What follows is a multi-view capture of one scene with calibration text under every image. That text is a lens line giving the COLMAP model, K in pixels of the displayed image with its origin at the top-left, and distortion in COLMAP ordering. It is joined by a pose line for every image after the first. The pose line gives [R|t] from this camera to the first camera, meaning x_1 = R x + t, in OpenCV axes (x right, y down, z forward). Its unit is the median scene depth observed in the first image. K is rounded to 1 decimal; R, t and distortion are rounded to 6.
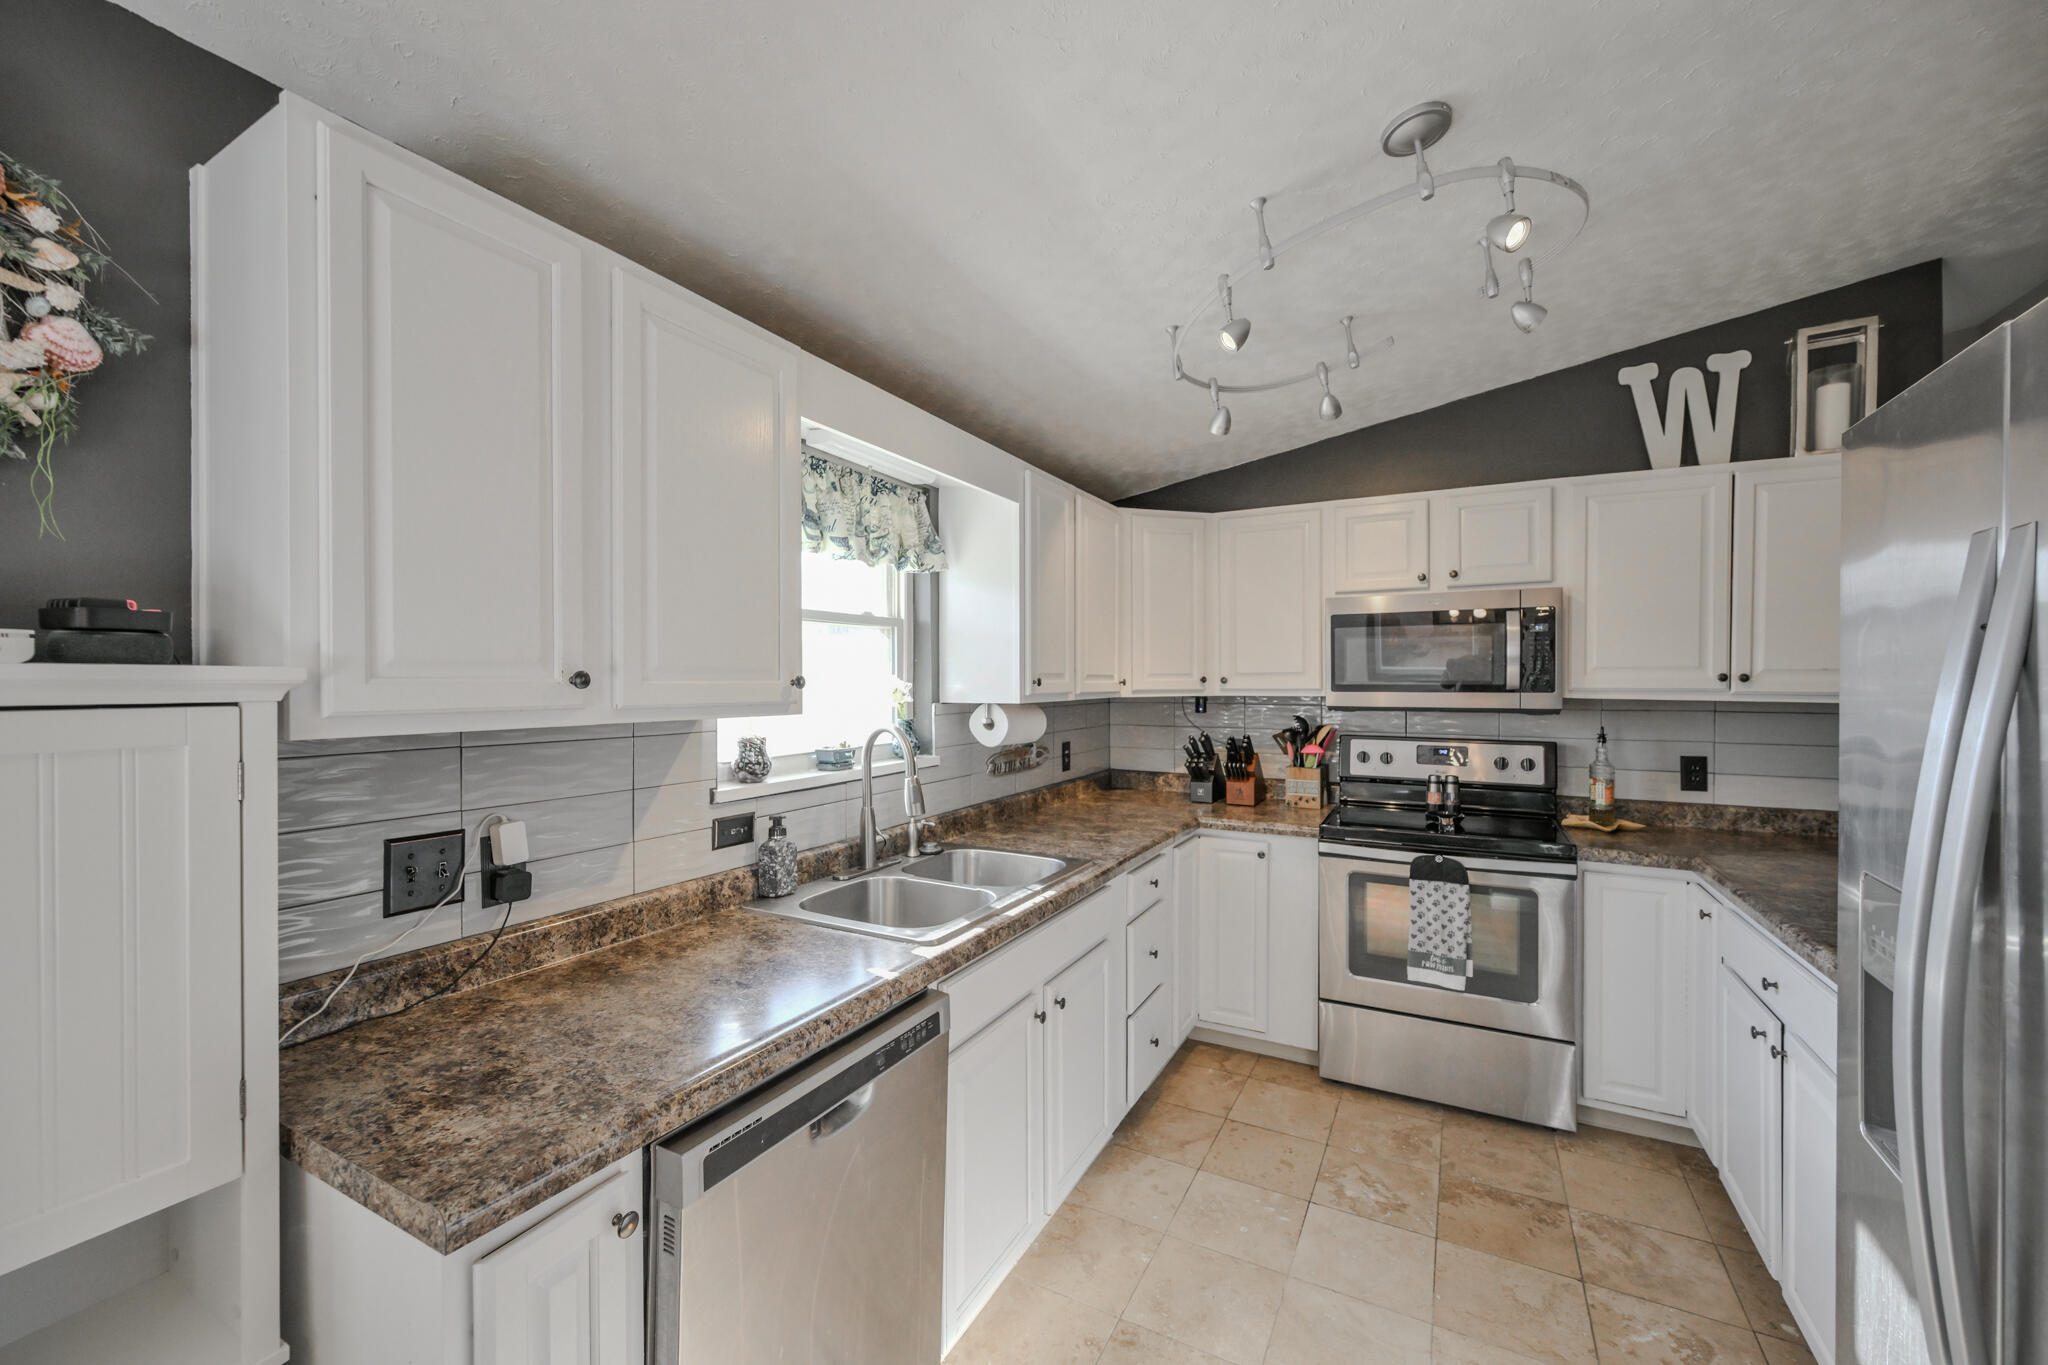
lens RADIAL K [[818.0, 0, 1037.1], [0, 818.0, 680.7], [0, 0, 1]] dist [-0.002372, 0.000481]
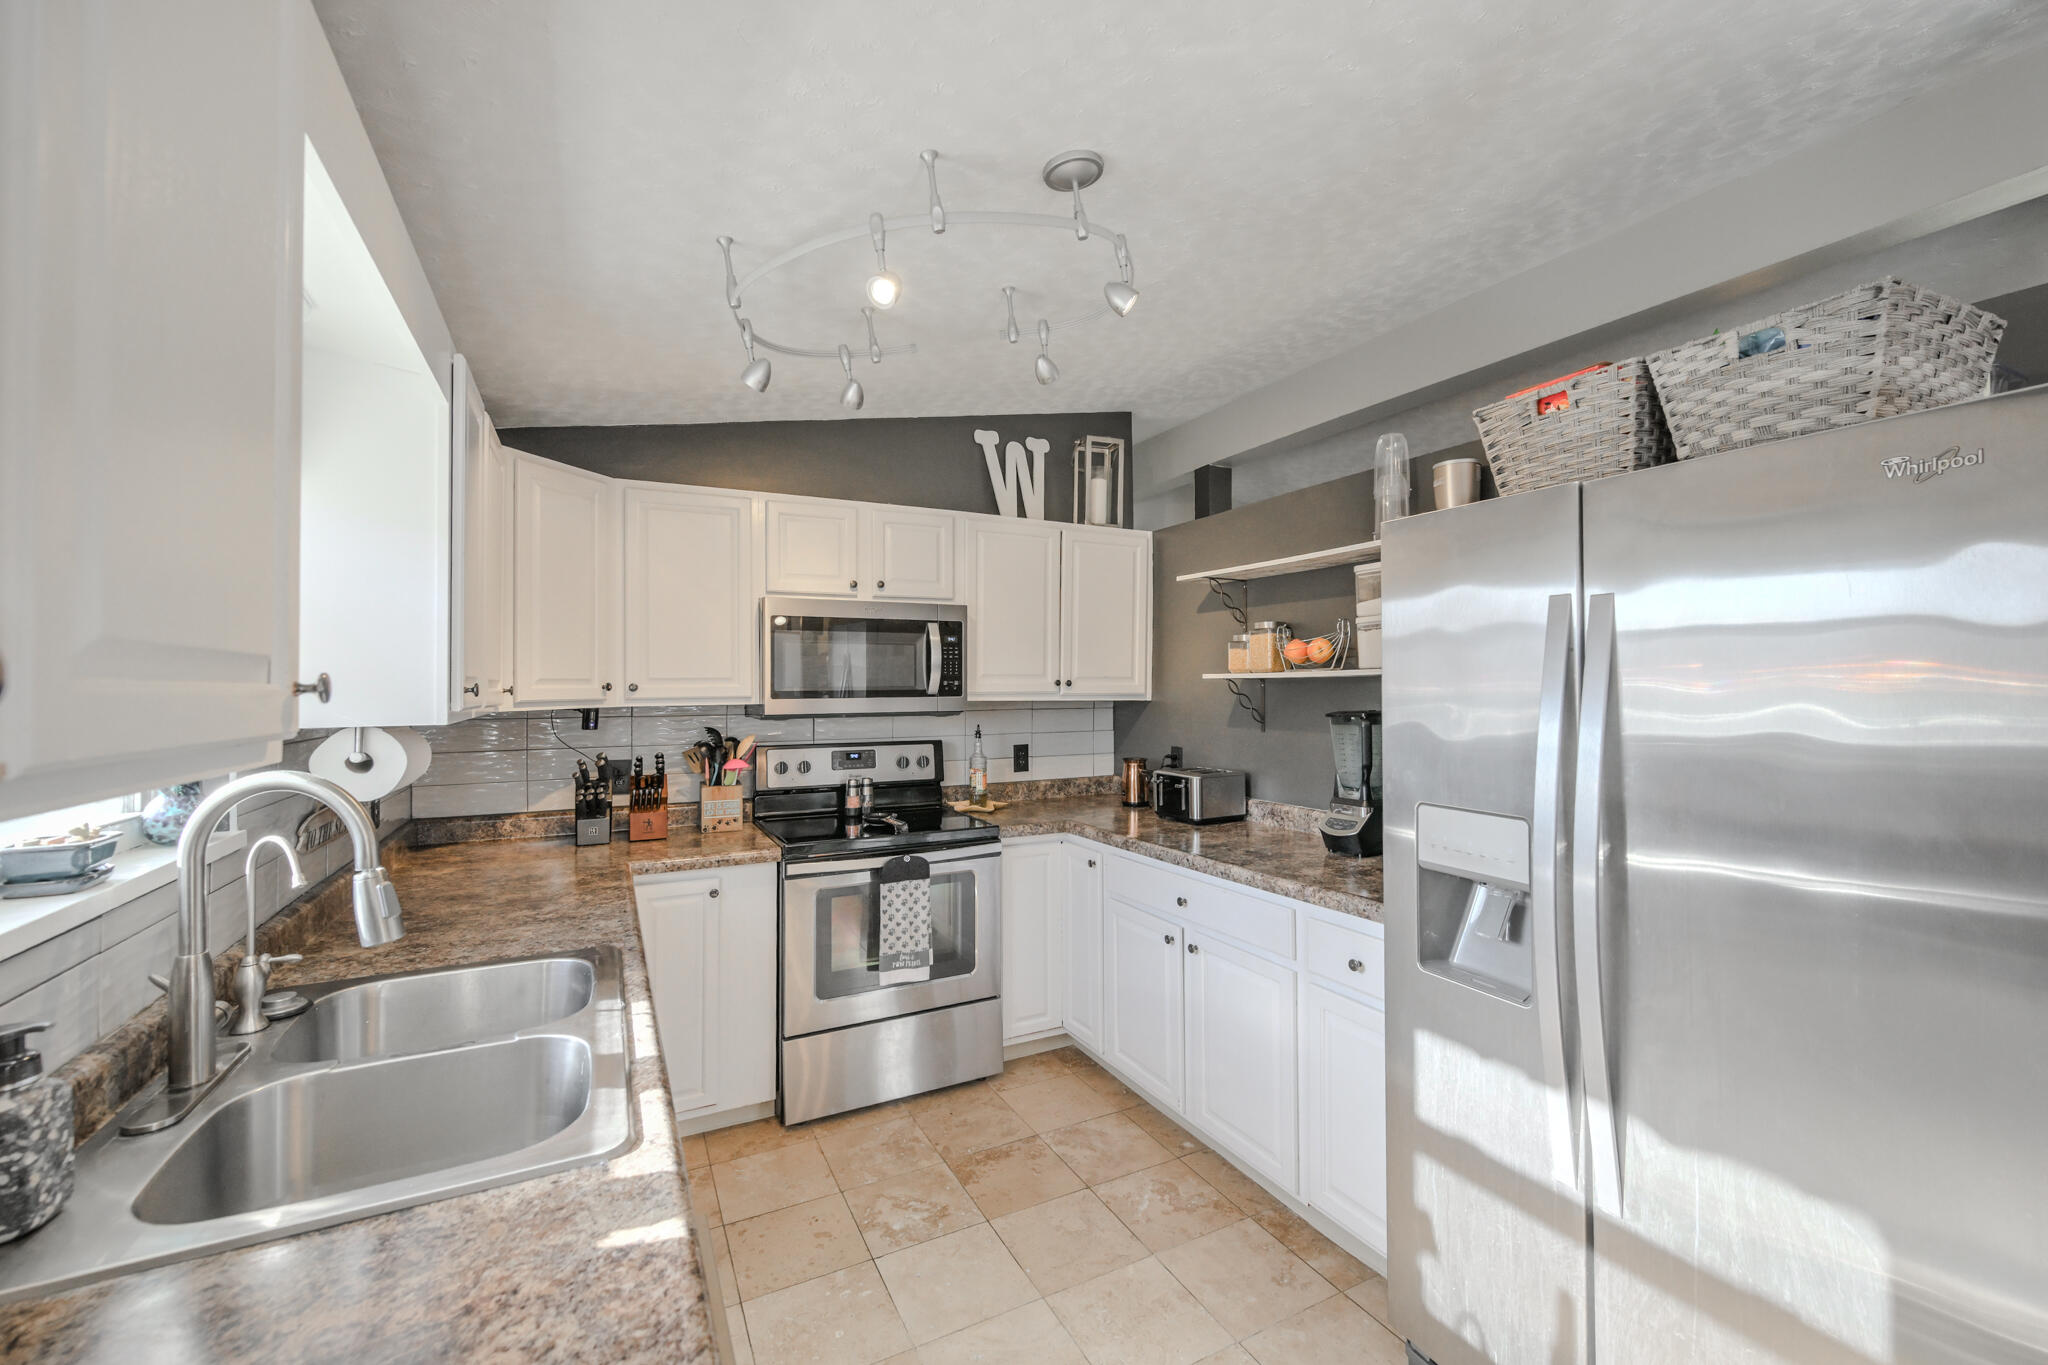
lens RADIAL K [[816.2, 0, 1080.0], [0, 816.2, 670.6], [0, 0, 1]] dist [-0.001317, 0.000133]
pose [[0.562256, 0.011944, 0.826877, -0.270626], [0.006751, 0.999796, -0.019032, 0.001894], [-0.826936, 0.016283, 0.562061, 0.264786]]
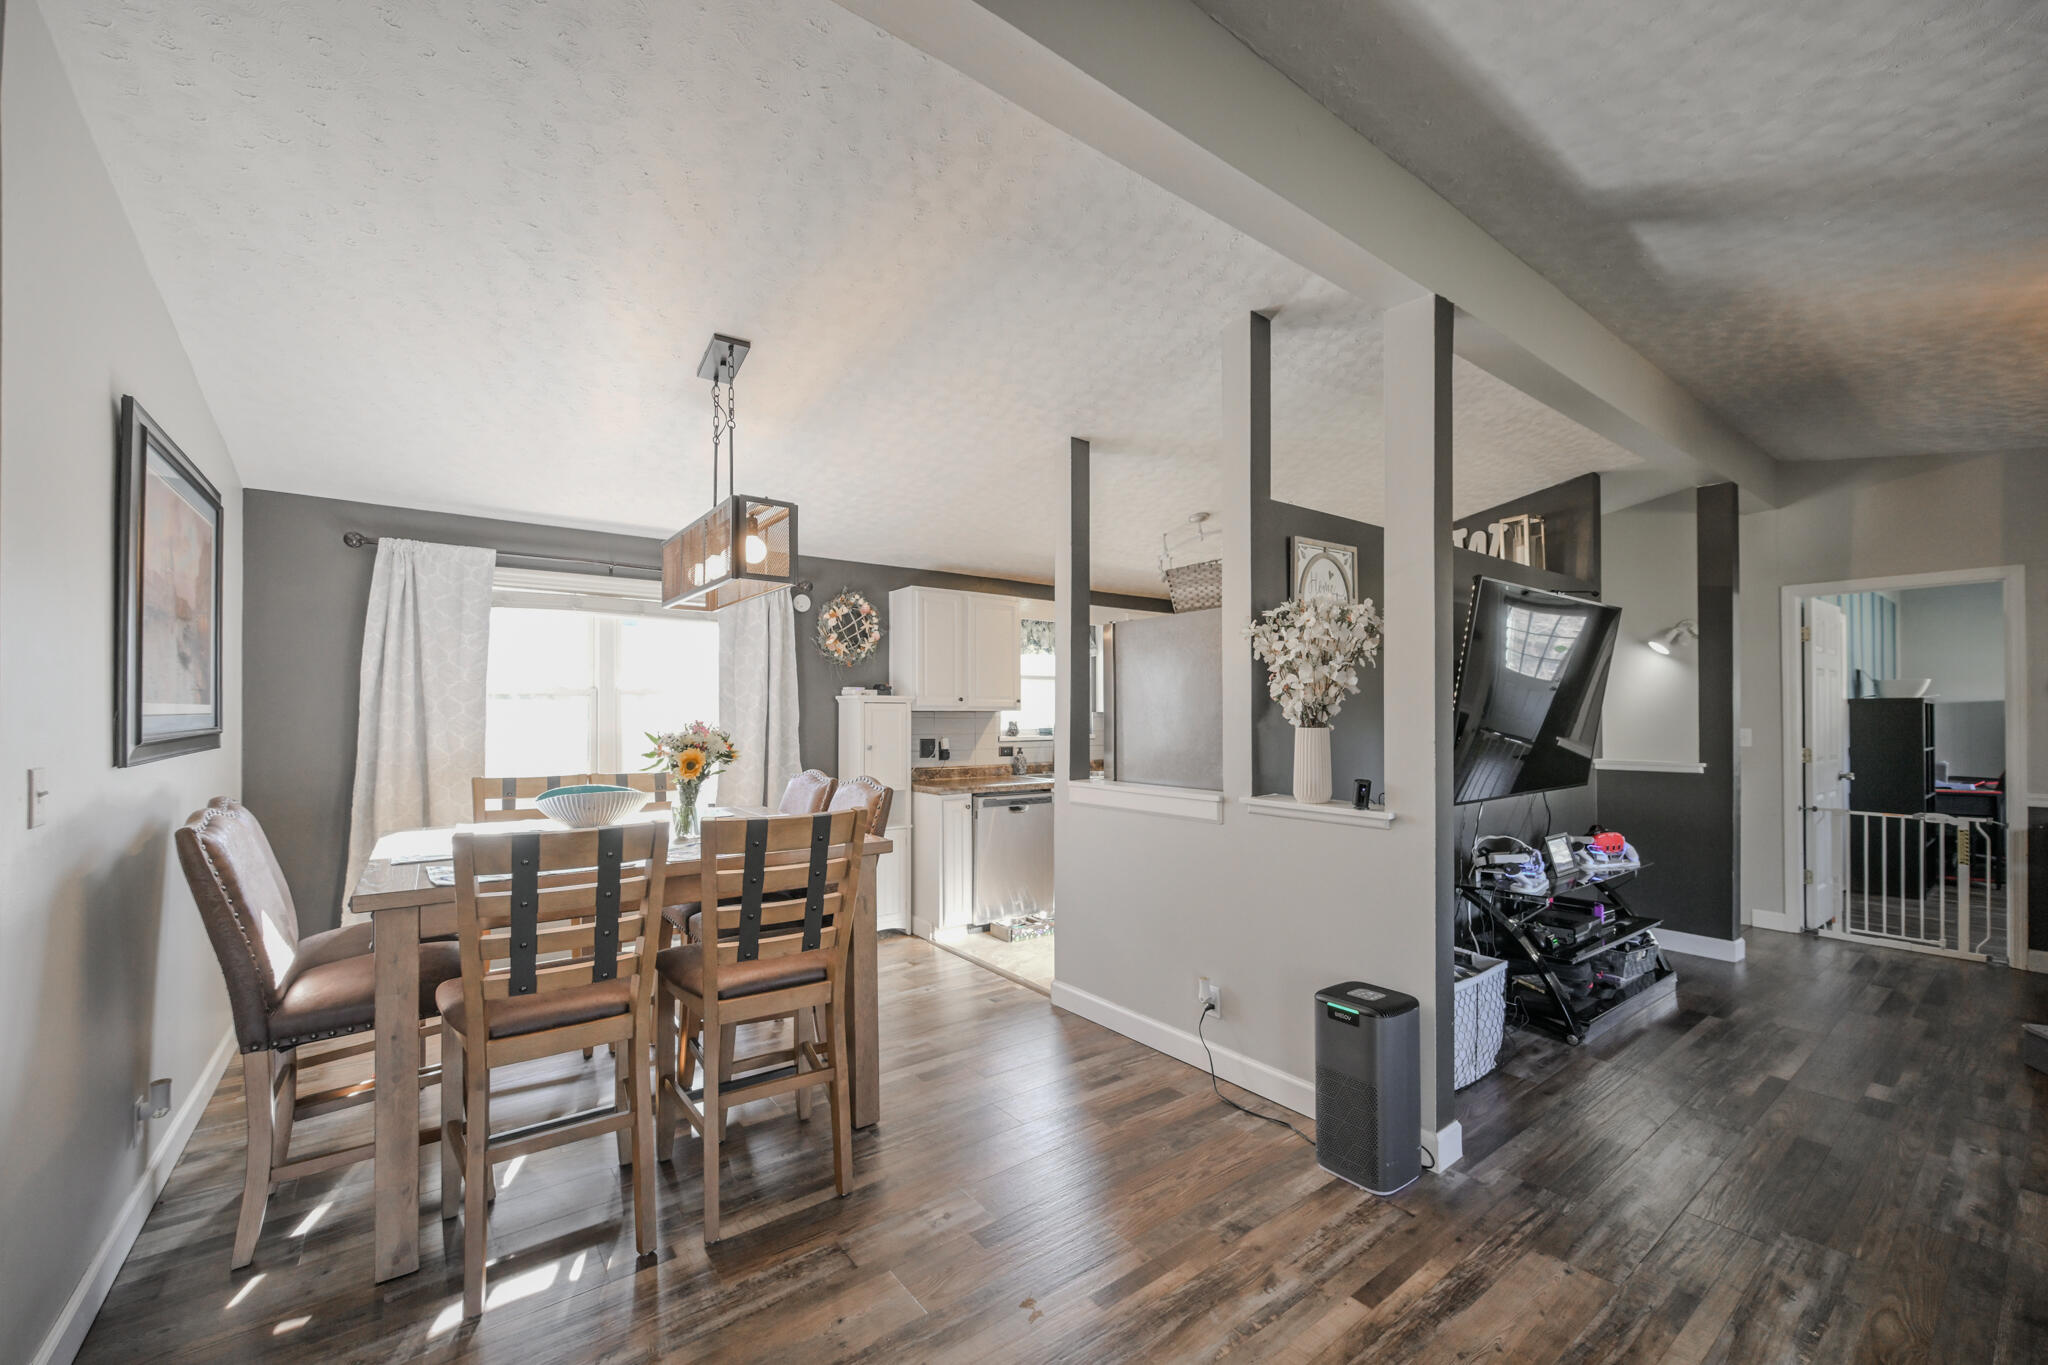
lens RADIAL K [[816.2, 0, 1038.0], [0, 816.2, 704.7], [0, 0, 1]] dist [-0.001317, 0.000133]
pose [[0.911939, -0.006998, -0.410266, 0.721552], [0.001391, 0.999902, -0.013962, 0.040484], [0.410323, 0.012161, 0.911859, -1.260512]]
